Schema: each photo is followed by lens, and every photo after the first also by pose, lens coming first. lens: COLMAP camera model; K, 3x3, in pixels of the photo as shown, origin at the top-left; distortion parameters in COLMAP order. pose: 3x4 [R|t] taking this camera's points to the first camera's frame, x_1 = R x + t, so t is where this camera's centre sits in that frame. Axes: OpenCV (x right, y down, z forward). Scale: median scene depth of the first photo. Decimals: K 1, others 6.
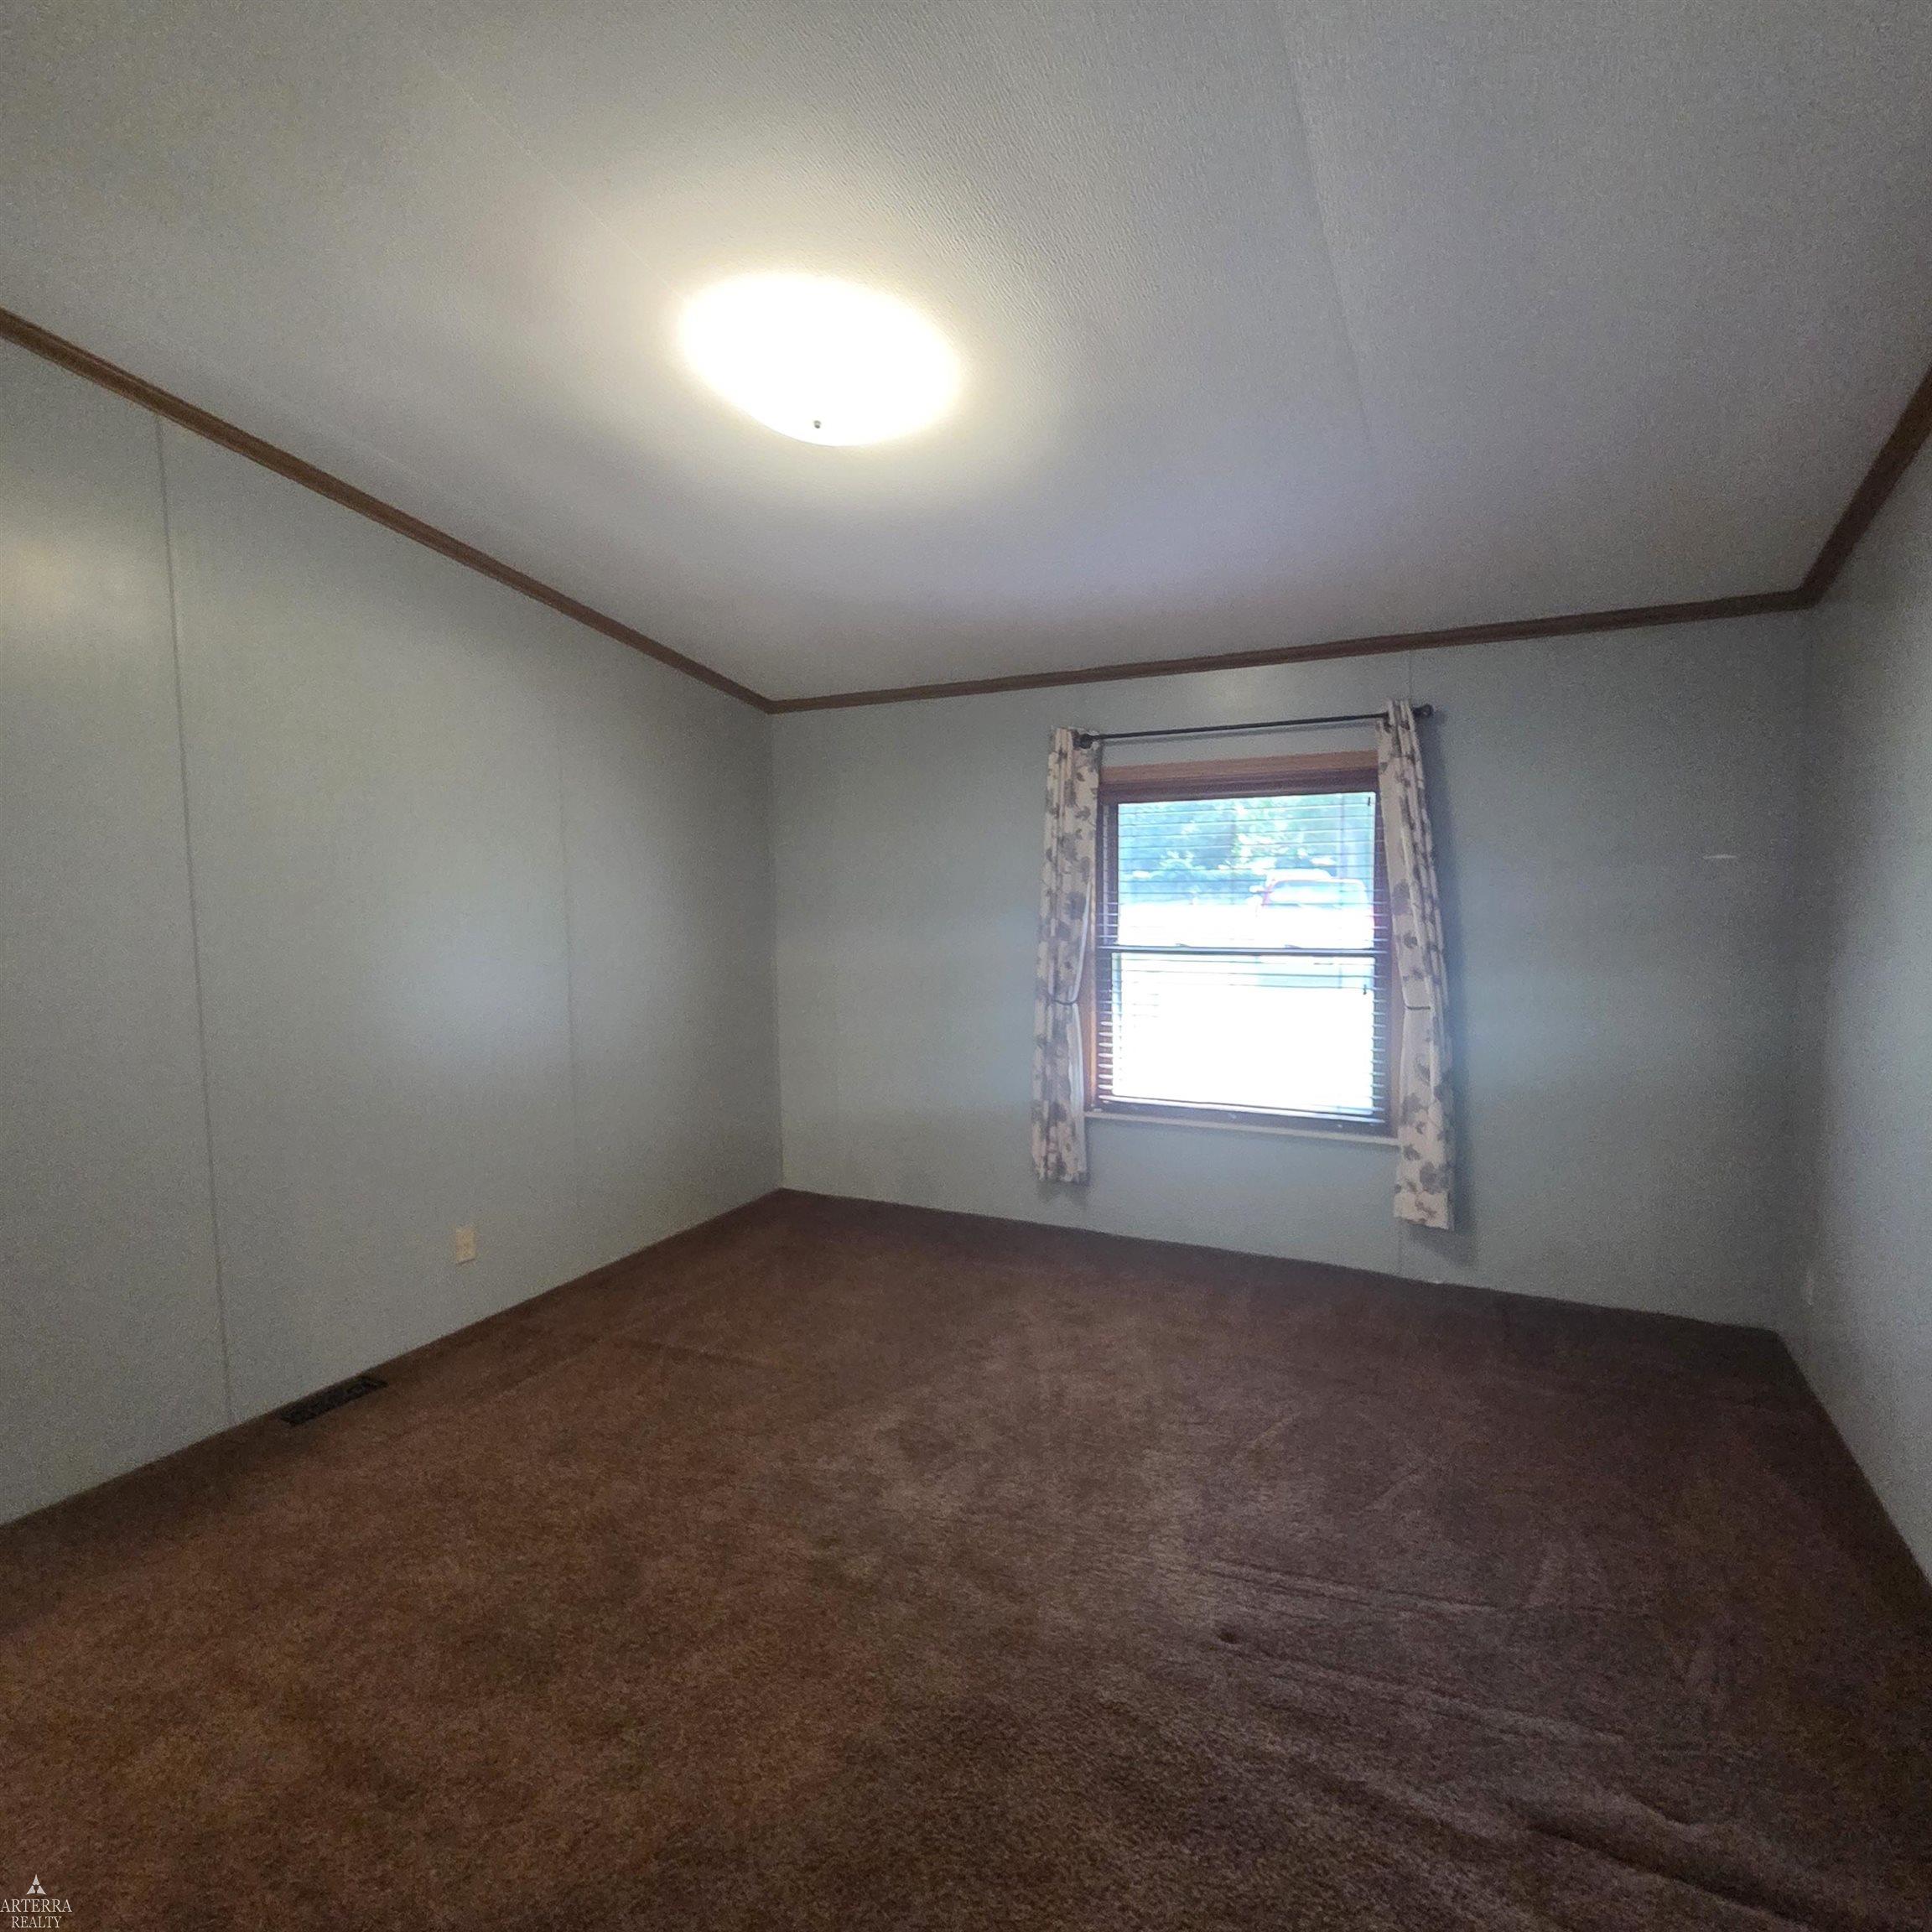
lens RADIAL K [[1073.4, 0, 963.9], [0, 1073.4, 972.8], [0, 0, 1]] dist [-0.002327, 0.000538]
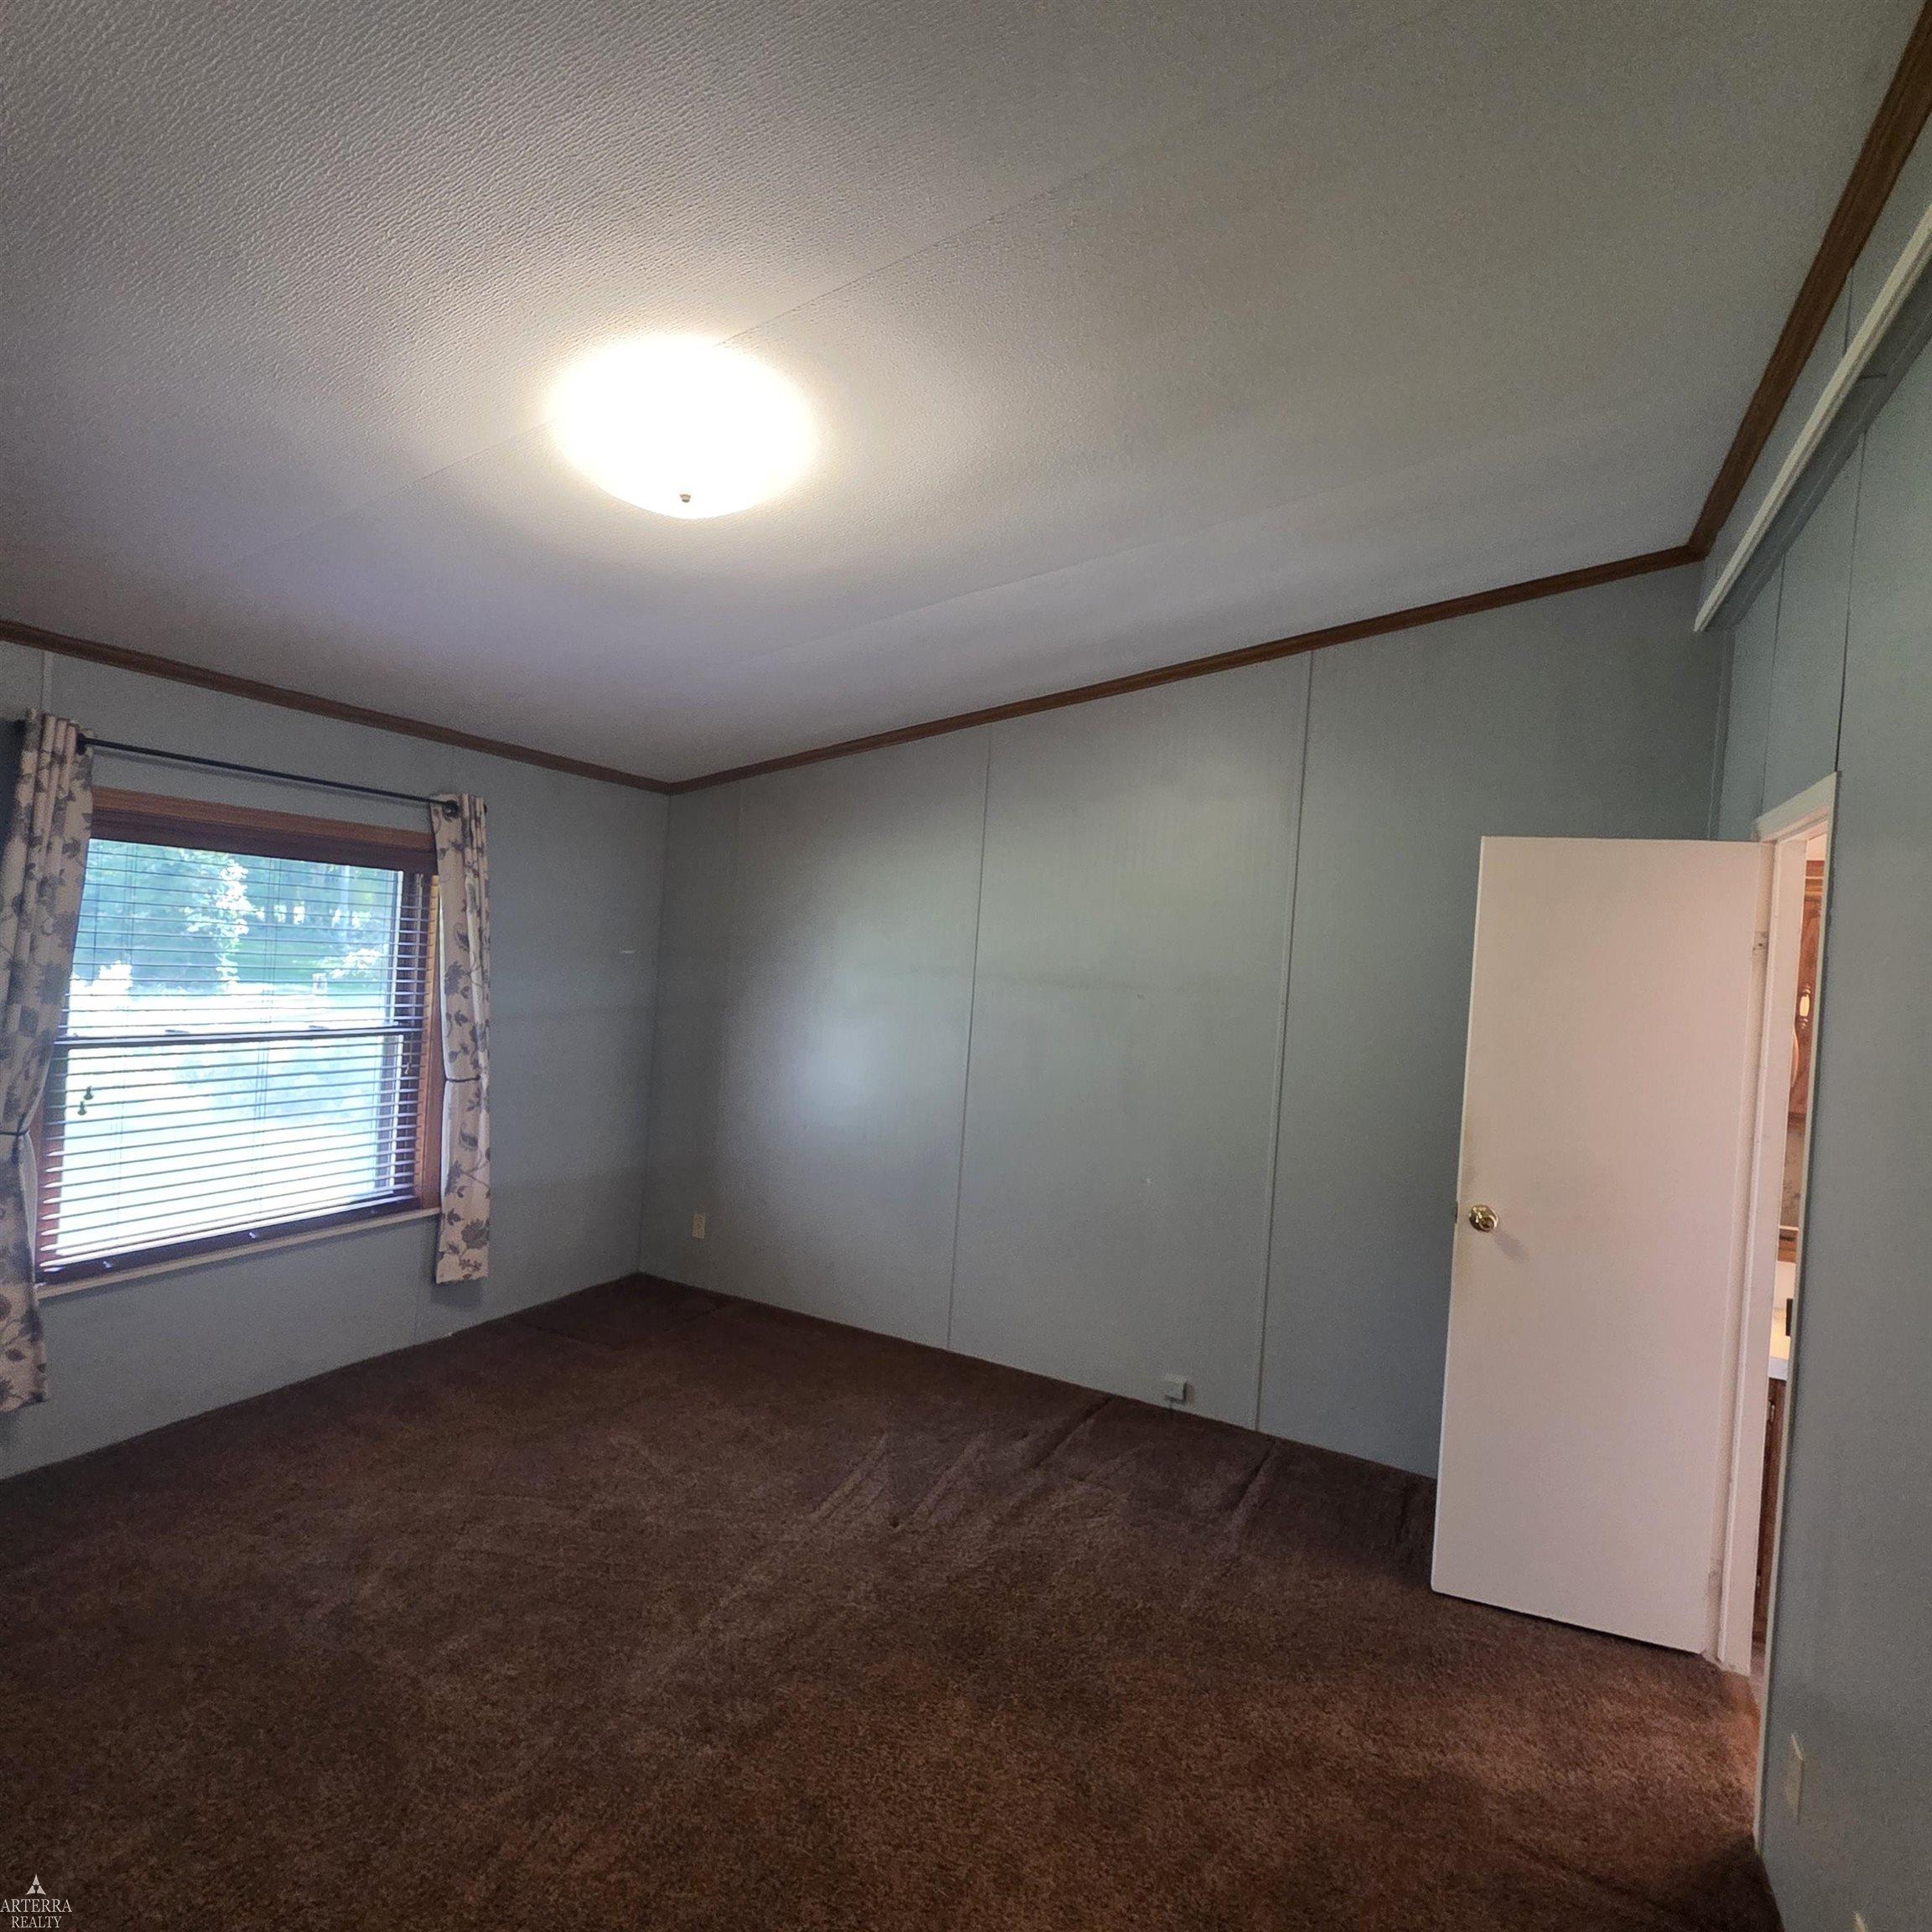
lens RADIAL K [[1060.7, 0, 985.2], [0, 1060.7, 966.2], [0, 0, 1]] dist [-0.003705, 0.000065]
pose [[-0.017567, 0.003965, 0.999838, -0.630048], [0.027282, 0.999622, -0.003485, -0.061048], [-0.999473, 0.027216, -0.017669, 0.479005]]
